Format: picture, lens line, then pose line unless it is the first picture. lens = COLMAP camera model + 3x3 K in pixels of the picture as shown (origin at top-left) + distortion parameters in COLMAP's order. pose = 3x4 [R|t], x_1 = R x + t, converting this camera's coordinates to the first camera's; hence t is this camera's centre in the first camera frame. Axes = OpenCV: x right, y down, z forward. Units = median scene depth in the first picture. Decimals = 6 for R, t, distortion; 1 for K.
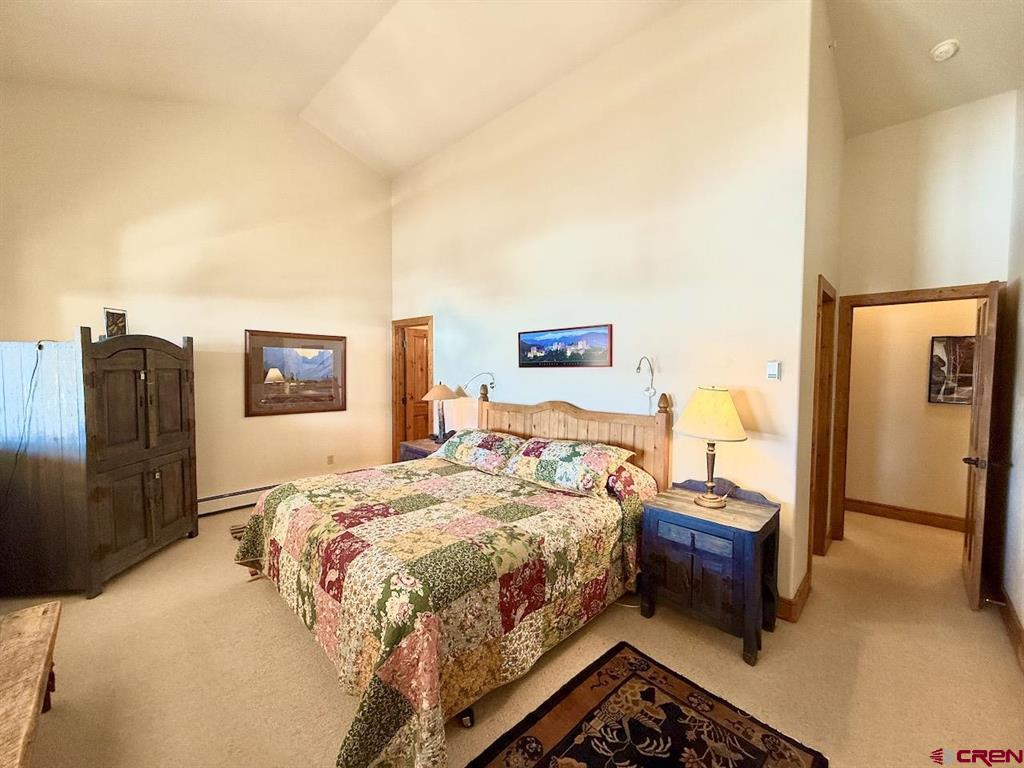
lens RADIAL K [[408.1, 0, 508.9], [0, 408.1, 383.2], [0, 0, 1]] dist [0.000447, 0.000339]
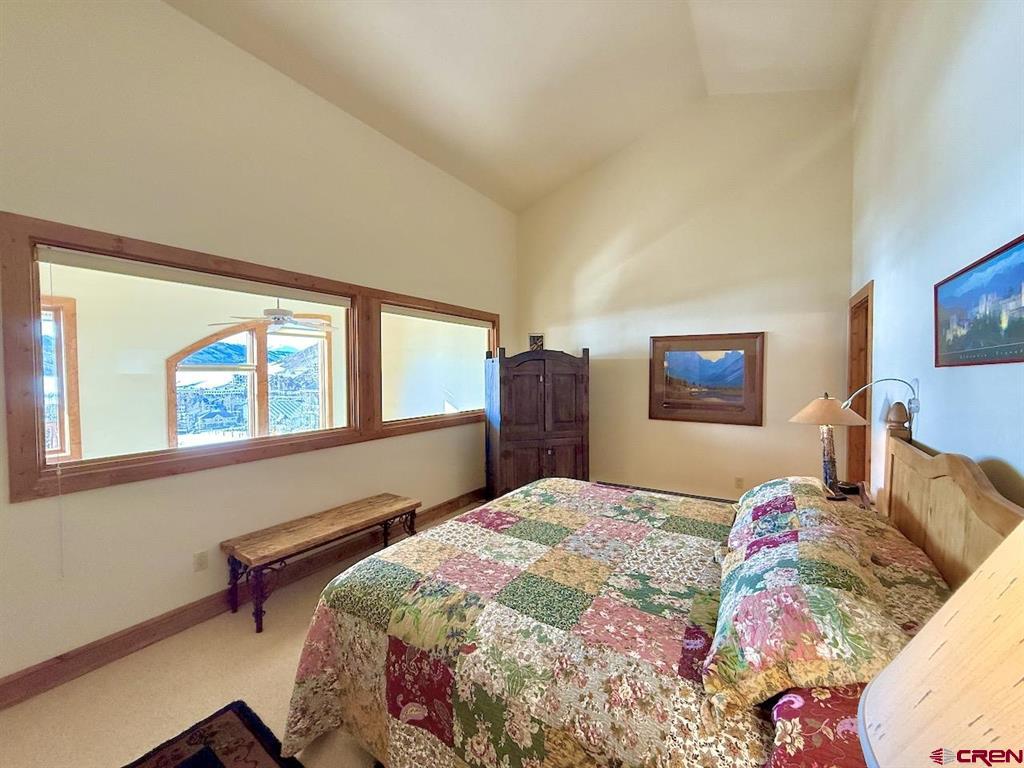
lens RADIAL K [[408.1, 0, 508.9], [0, 408.1, 383.2], [0, 0, 1]] dist [0.000447, 0.000339]
pose [[0.197638, 0.017328, -0.980122, 0.527628], [-0.032015, 0.999424, 0.011214, -0.017483], [0.979752, 0.029163, 0.198079, 0.707956]]
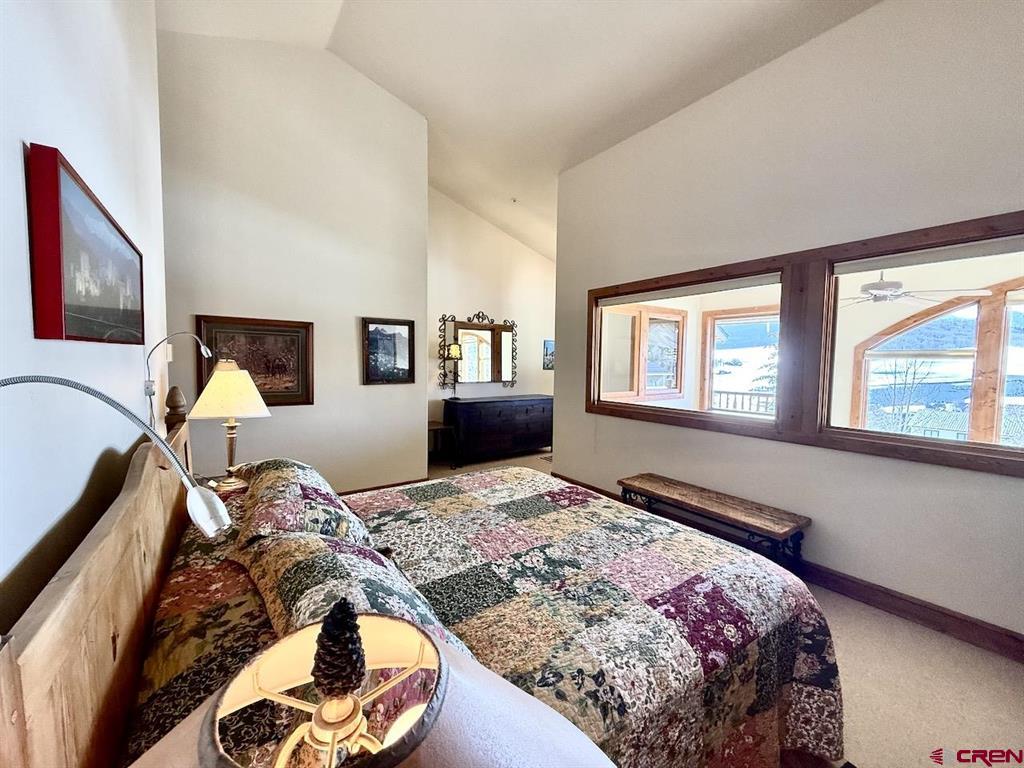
lens RADIAL K [[408.1, 0, 508.9], [0, 408.1, 383.2], [0, 0, 1]] dist [0.000447, 0.000339]
pose [[-0.983109, -0.026308, 0.181118, -0.318609], [-0.008567, 0.995145, 0.098043, -0.056528], [-0.182818, 0.094836, -0.978562, 1.705737]]
